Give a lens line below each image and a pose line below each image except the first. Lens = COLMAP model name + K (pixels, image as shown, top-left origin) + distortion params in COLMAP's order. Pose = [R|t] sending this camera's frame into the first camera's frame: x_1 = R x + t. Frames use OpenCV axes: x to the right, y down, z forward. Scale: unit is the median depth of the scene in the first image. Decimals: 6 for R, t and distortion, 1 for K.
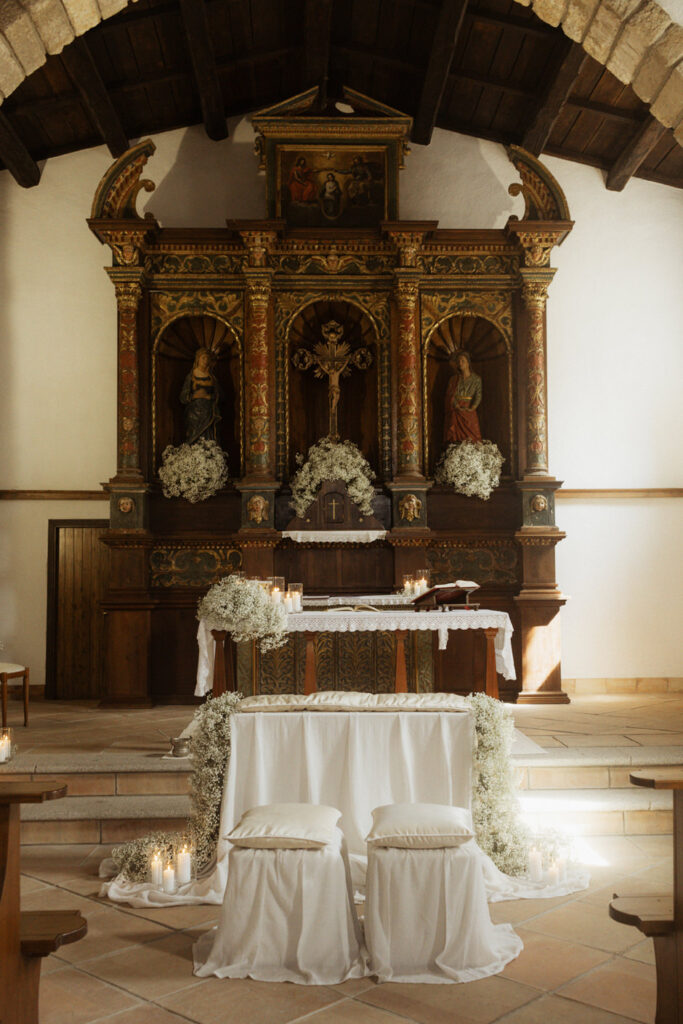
lens RADIAL K [[853.0, 0, 372.6], [0, 853.0, 555.2], [0, 0, 1]] dist [-0.006802, 0.009031]
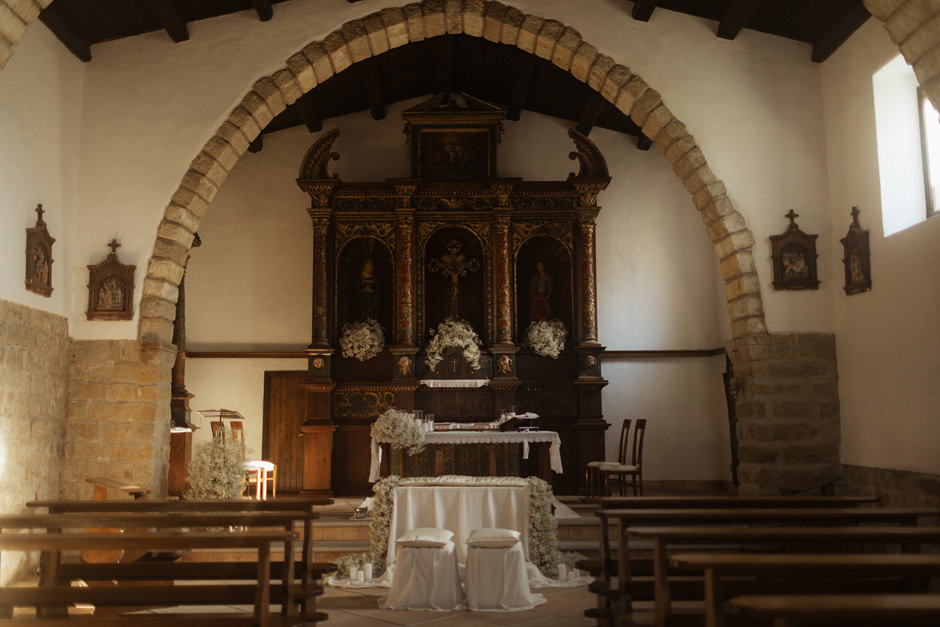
lens RADIAL K [[783.0, 0, 468.9], [0, 783.0, 325.3], [0, 0, 1]] dist [-0.006802, 0.009031]
pose [[0.999338, -0.002760, -0.036284, 0.030844], [-0.000220, 0.996643, -0.081875, -0.011070], [0.036388, 0.081829, 0.995982, -0.387389]]
